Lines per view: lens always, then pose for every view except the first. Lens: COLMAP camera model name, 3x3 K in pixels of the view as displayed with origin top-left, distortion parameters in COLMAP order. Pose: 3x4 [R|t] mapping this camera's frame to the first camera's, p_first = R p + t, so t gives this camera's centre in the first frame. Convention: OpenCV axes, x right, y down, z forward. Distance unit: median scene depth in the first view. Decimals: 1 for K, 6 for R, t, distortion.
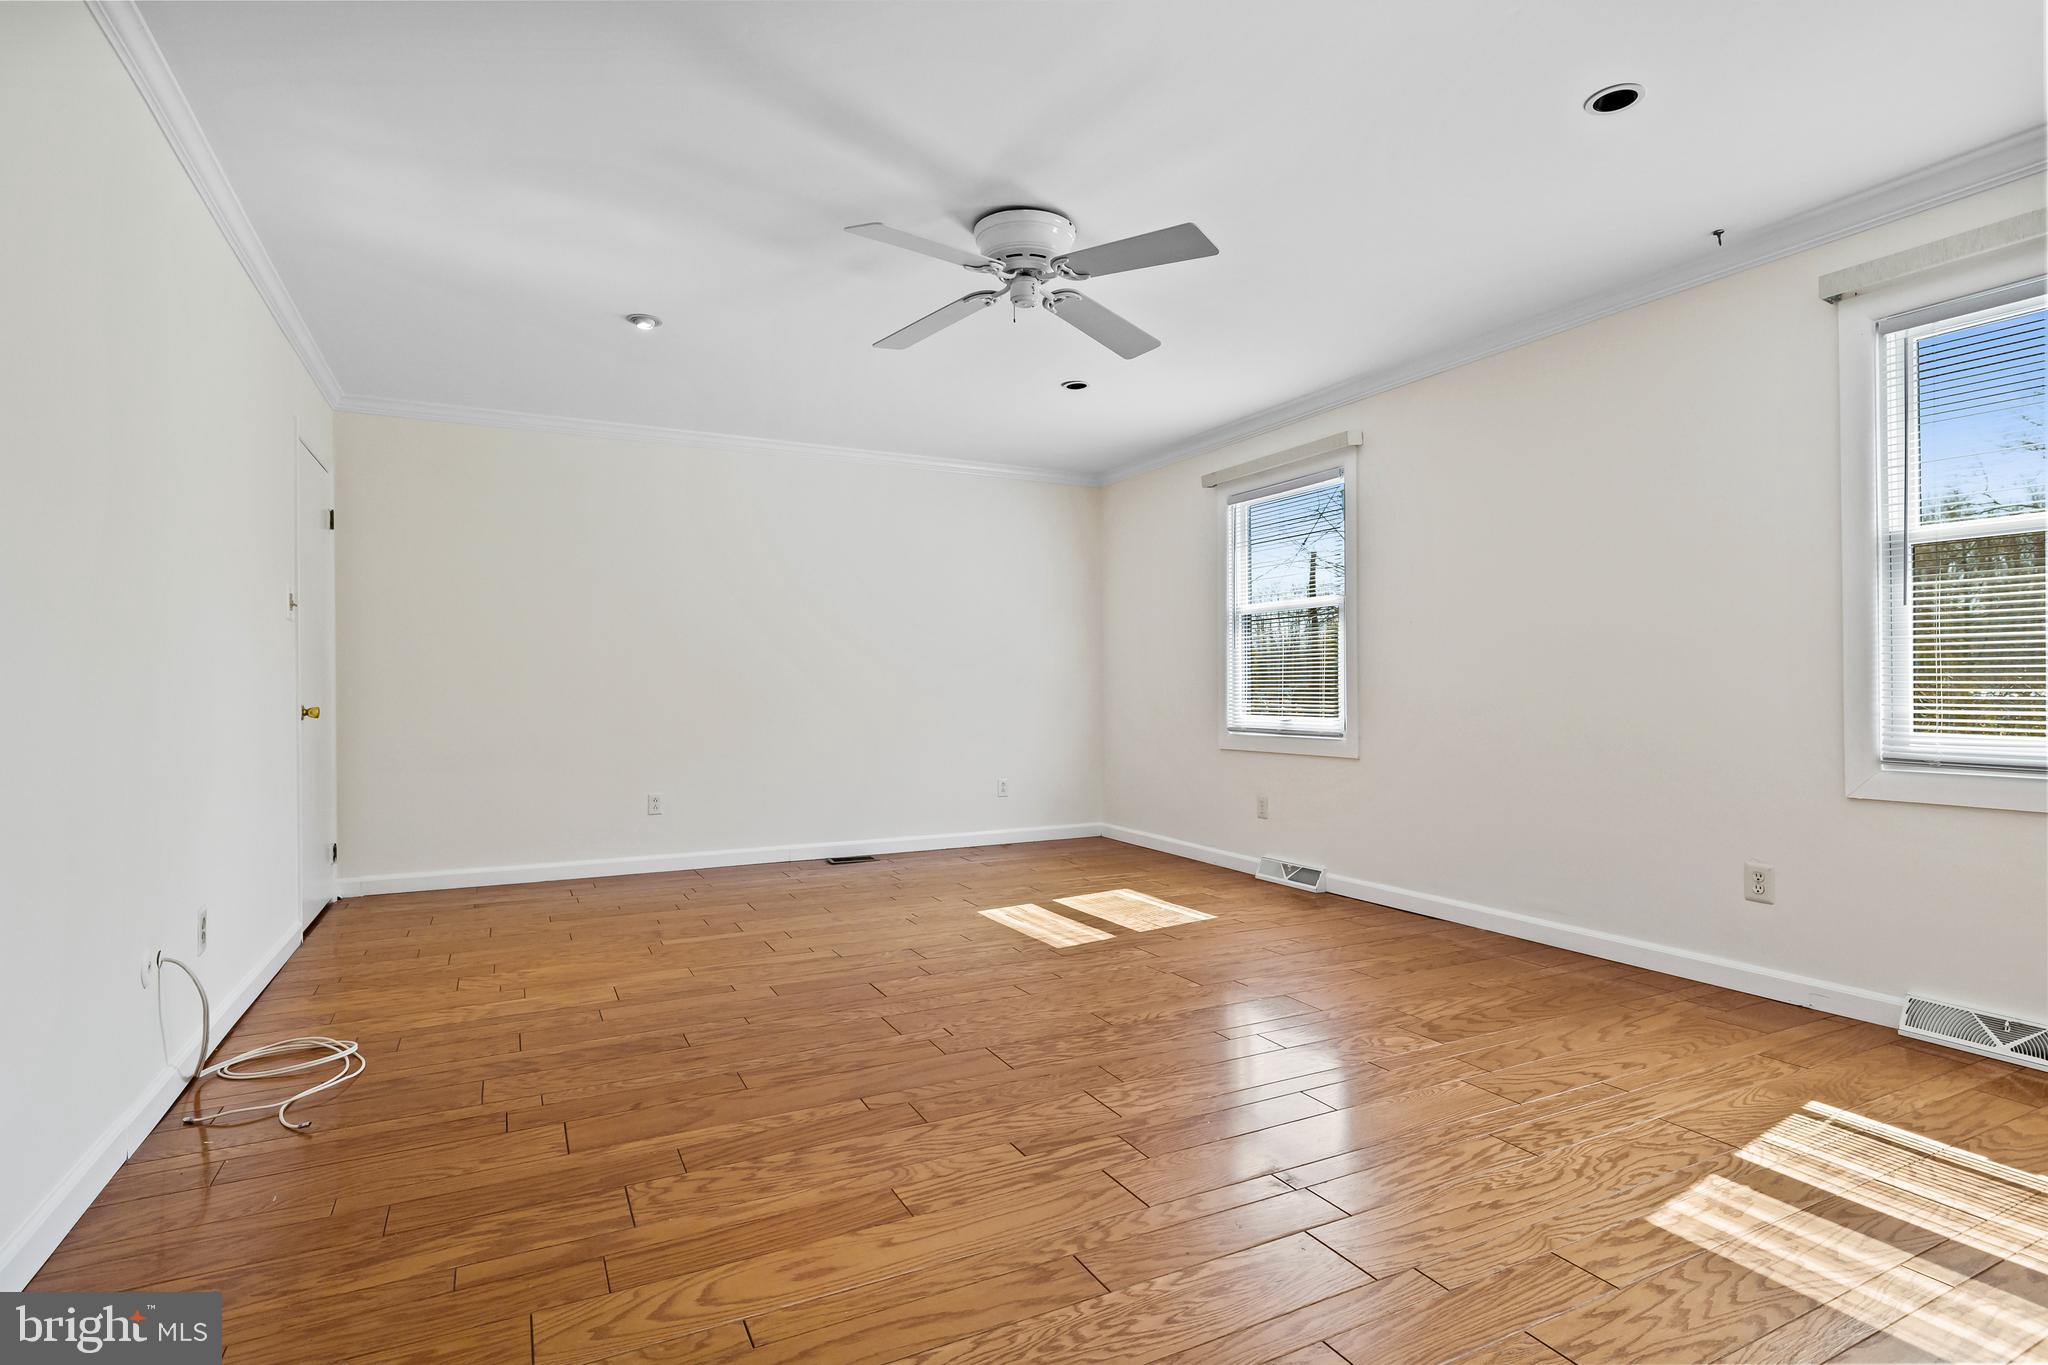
lens RADIAL K [[1032.5, 0, 1024.5], [0, 1032.5, 685.7], [0, 0, 1]] dist [-0.001704, -0.000933]
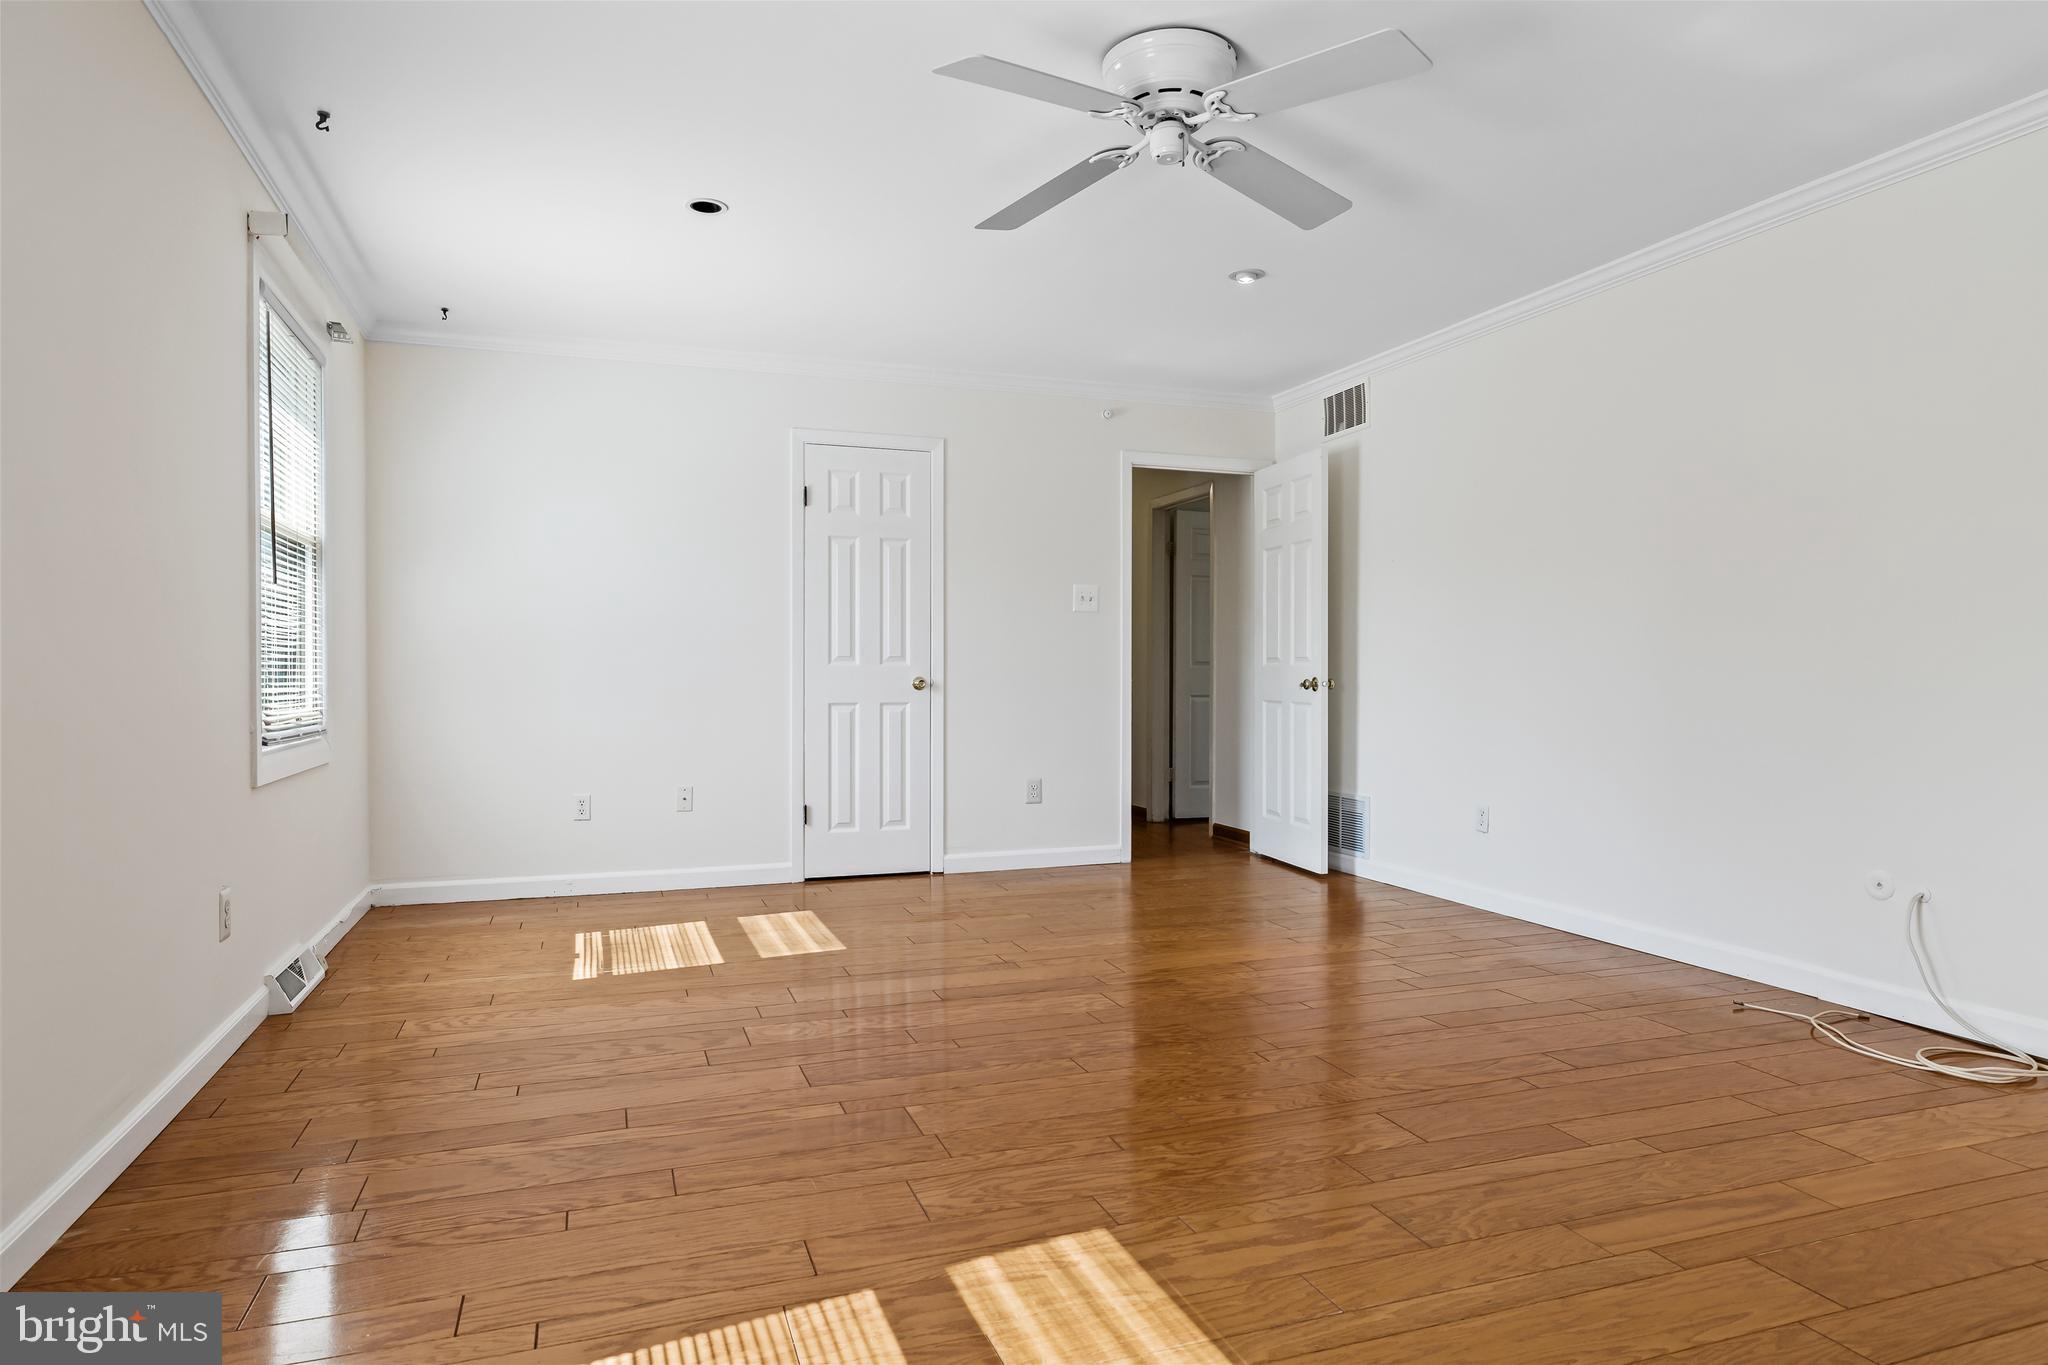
lens RADIAL K [[1204.2, 0, 1024.9], [0, 1204.2, 684.1], [0, 0, 1]] dist [-0.003364, -0.001407]
pose [[-0.992023, 0.002899, 0.126023, -0.004746], [0.003050, 0.999995, 0.001000, 0.018406], [-0.126019, 0.001377, -0.992027, 1.904819]]
